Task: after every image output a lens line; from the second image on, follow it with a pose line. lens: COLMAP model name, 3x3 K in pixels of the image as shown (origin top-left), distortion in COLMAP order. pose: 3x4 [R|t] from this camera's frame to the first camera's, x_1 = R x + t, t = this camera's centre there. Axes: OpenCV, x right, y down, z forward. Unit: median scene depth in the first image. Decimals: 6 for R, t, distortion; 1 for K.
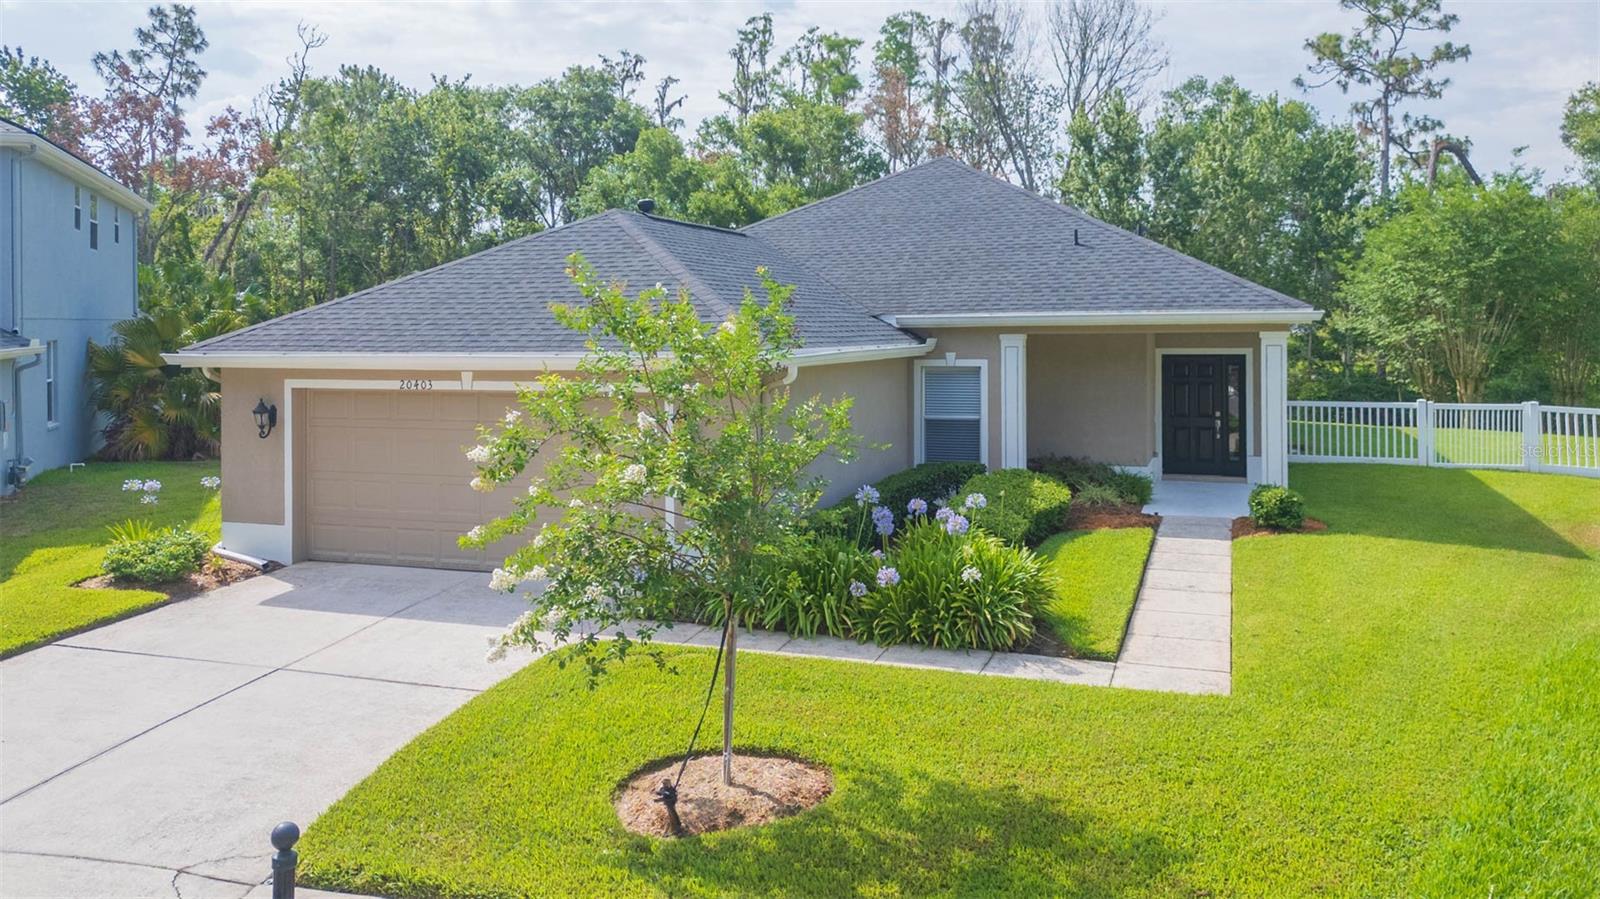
lens RADIAL K [[1108.9, 0, 866.6], [0, 1108.9, 361.0], [0, 0, 1]] dist [0.046391, -0.029852]
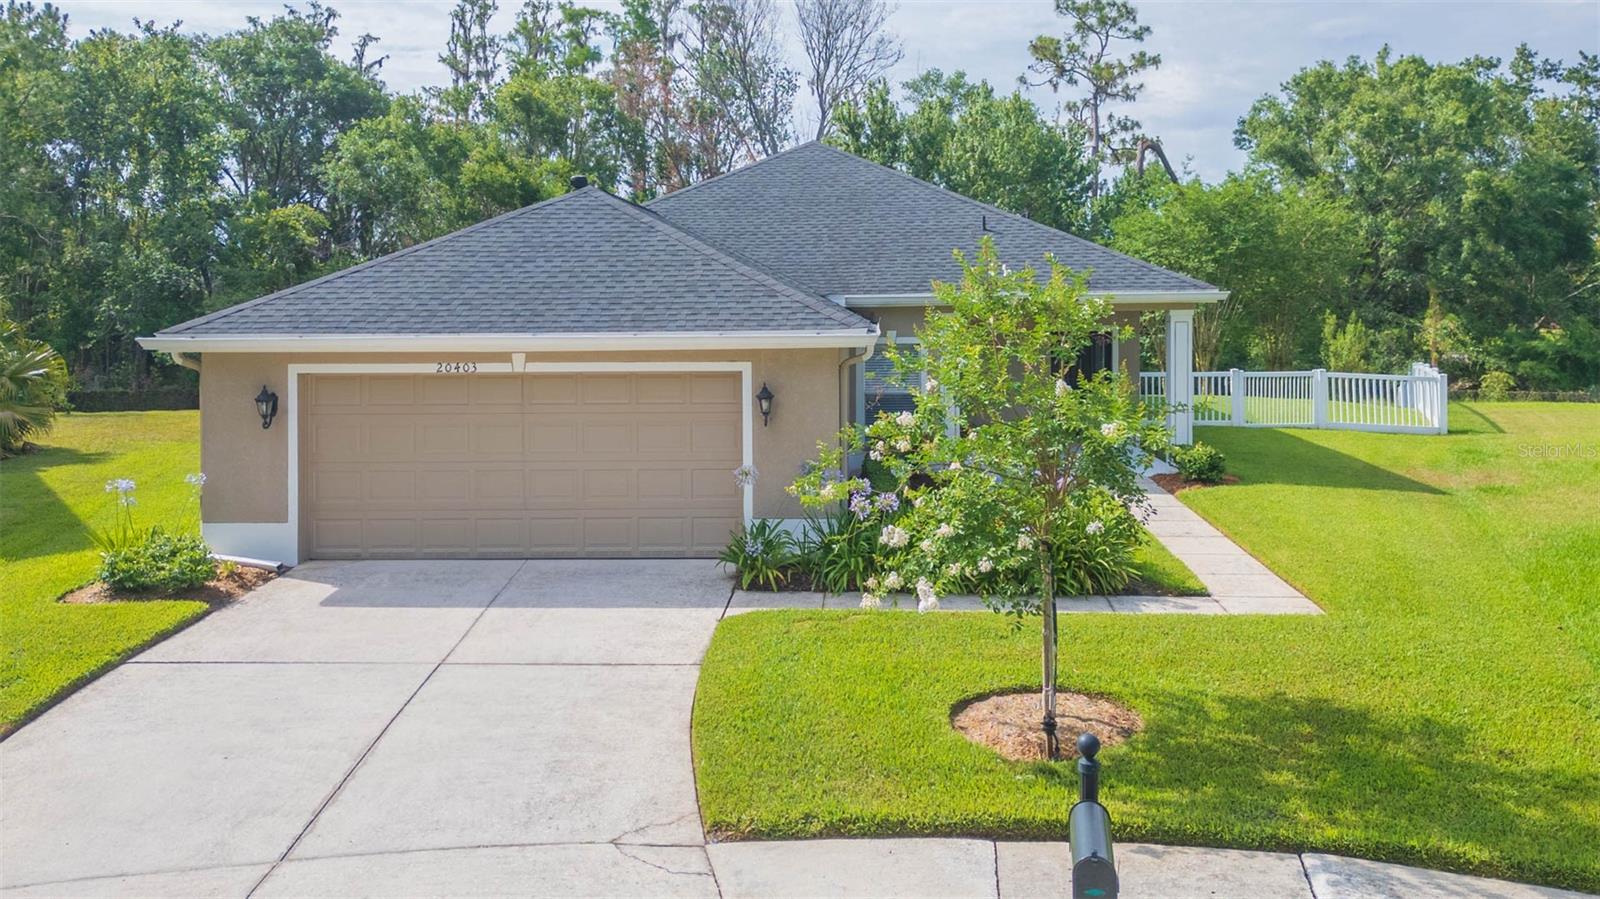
lens RADIAL K [[1108.9, 0, 866.6], [0, 1108.9, 361.0], [0, 0, 1]] dist [0.046391, -0.029852]
pose [[0.964675, -0.014817, 0.263028, -0.062869], [0.010216, 0.999770, 0.018852, 0.000223], [-0.263246, -0.015499, 0.964604, -0.002252]]
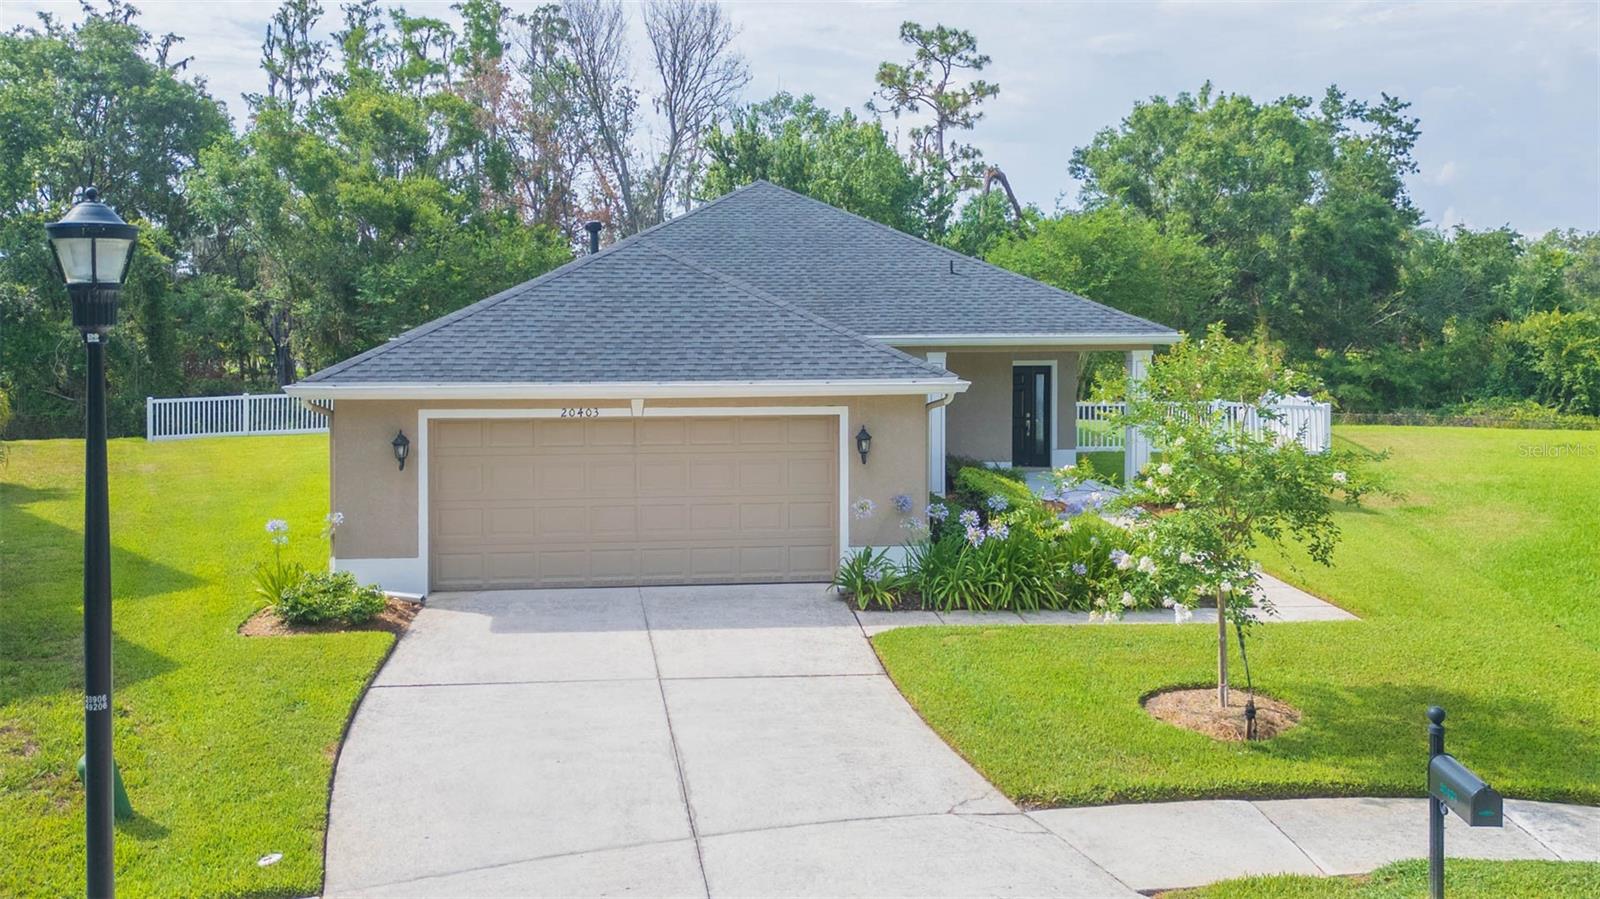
lens RADIAL K [[1116.2, 0, 805.1], [0, 1116.2, 406.4], [0, 0, 1]] dist [0.045756, -0.027574]
pose [[0.928724, -0.023847, 0.370005, -0.117947], [0.008121, 0.998998, 0.044001, -0.005668], [-0.370684, -0.037860, 0.927987, -0.008206]]
